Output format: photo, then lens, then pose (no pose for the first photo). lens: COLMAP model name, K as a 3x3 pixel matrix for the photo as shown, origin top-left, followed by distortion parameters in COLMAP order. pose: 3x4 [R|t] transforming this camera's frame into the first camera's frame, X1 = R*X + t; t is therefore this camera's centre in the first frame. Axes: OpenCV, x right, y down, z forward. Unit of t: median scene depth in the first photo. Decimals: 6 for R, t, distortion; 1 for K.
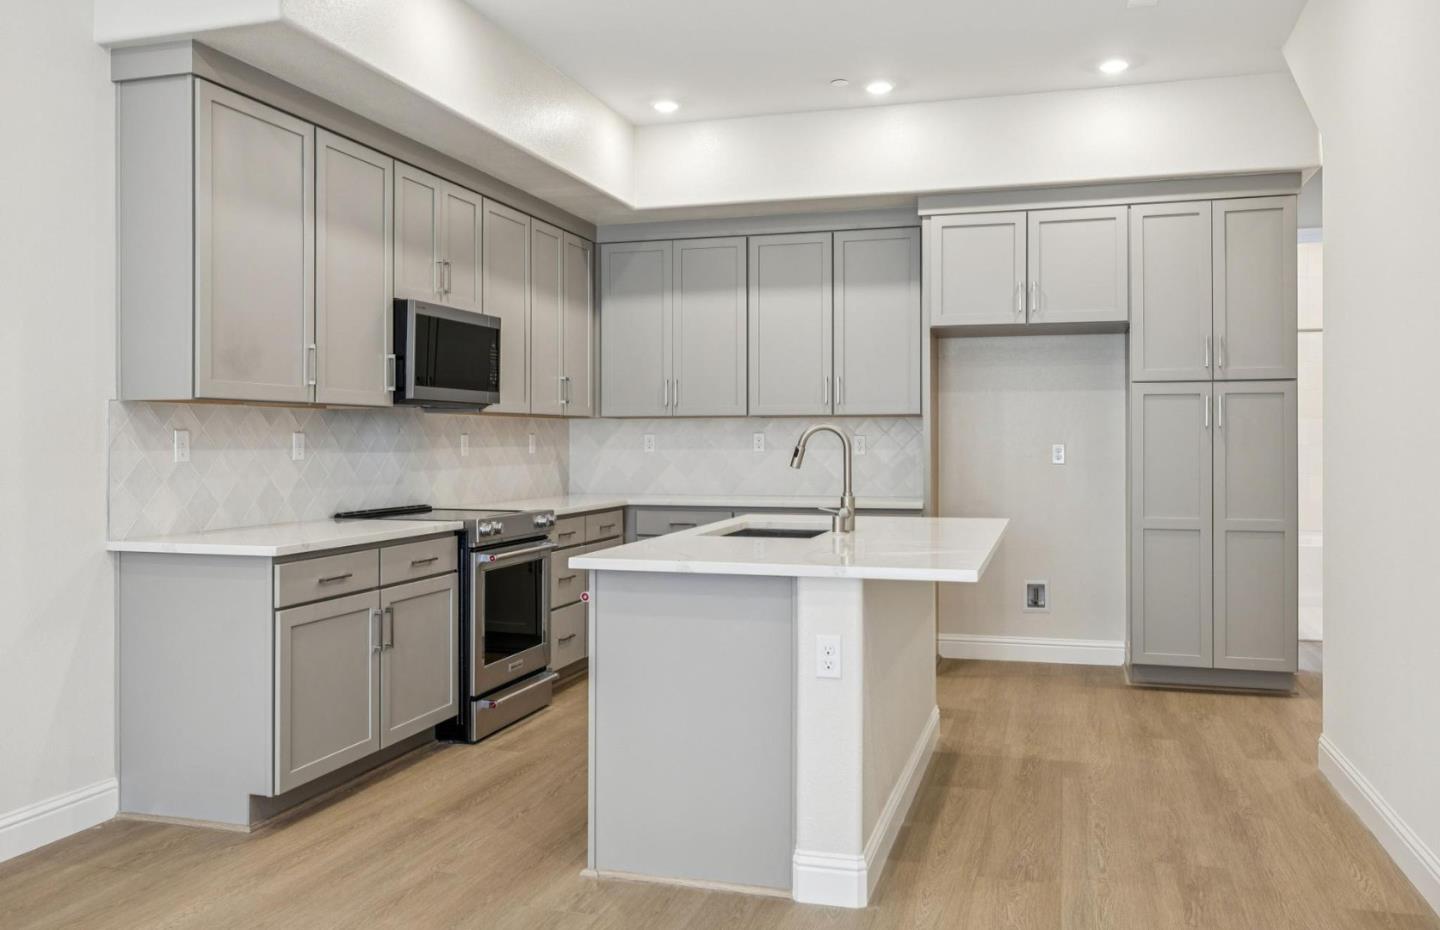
lens RADIAL K [[1162.7, 0, 719.3], [0, 1162.7, 440.2], [0, 0, 1]] dist [-0.009936, -0.006351]
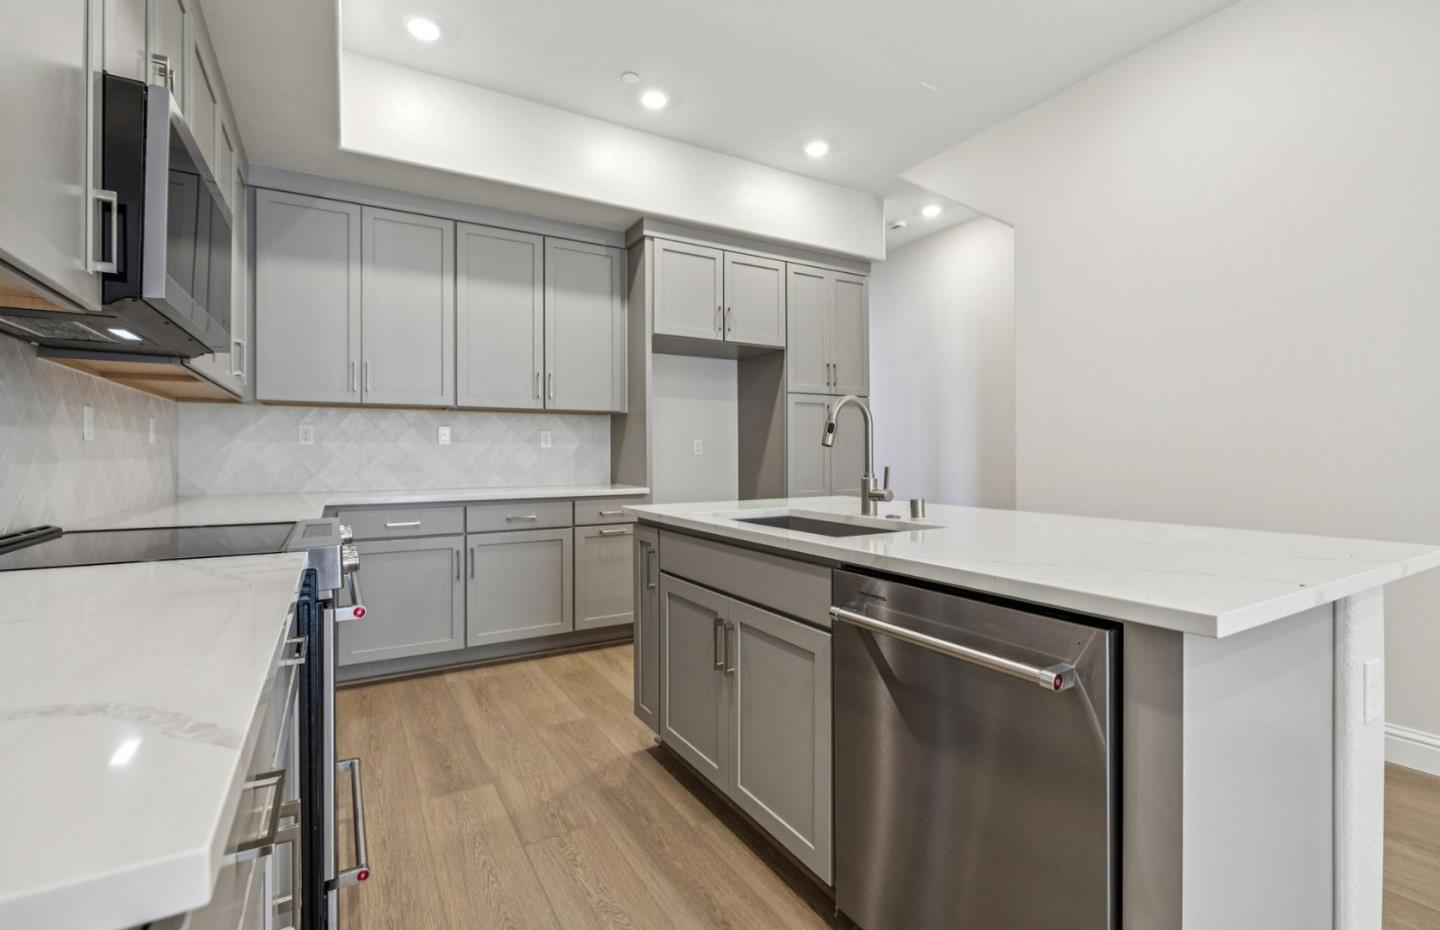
lens RADIAL K [[643.3, 0, 718.9], [0, 643.3, 454.8], [0, 0, 1]] dist [-0.000808, -0.000161]
pose [[0.684959, -0.001617, 0.728580, -0.263982], [0.001413, 0.999999, 0.000891, 0.023417], [-0.728580, 0.000419, 0.684961, 0.581532]]
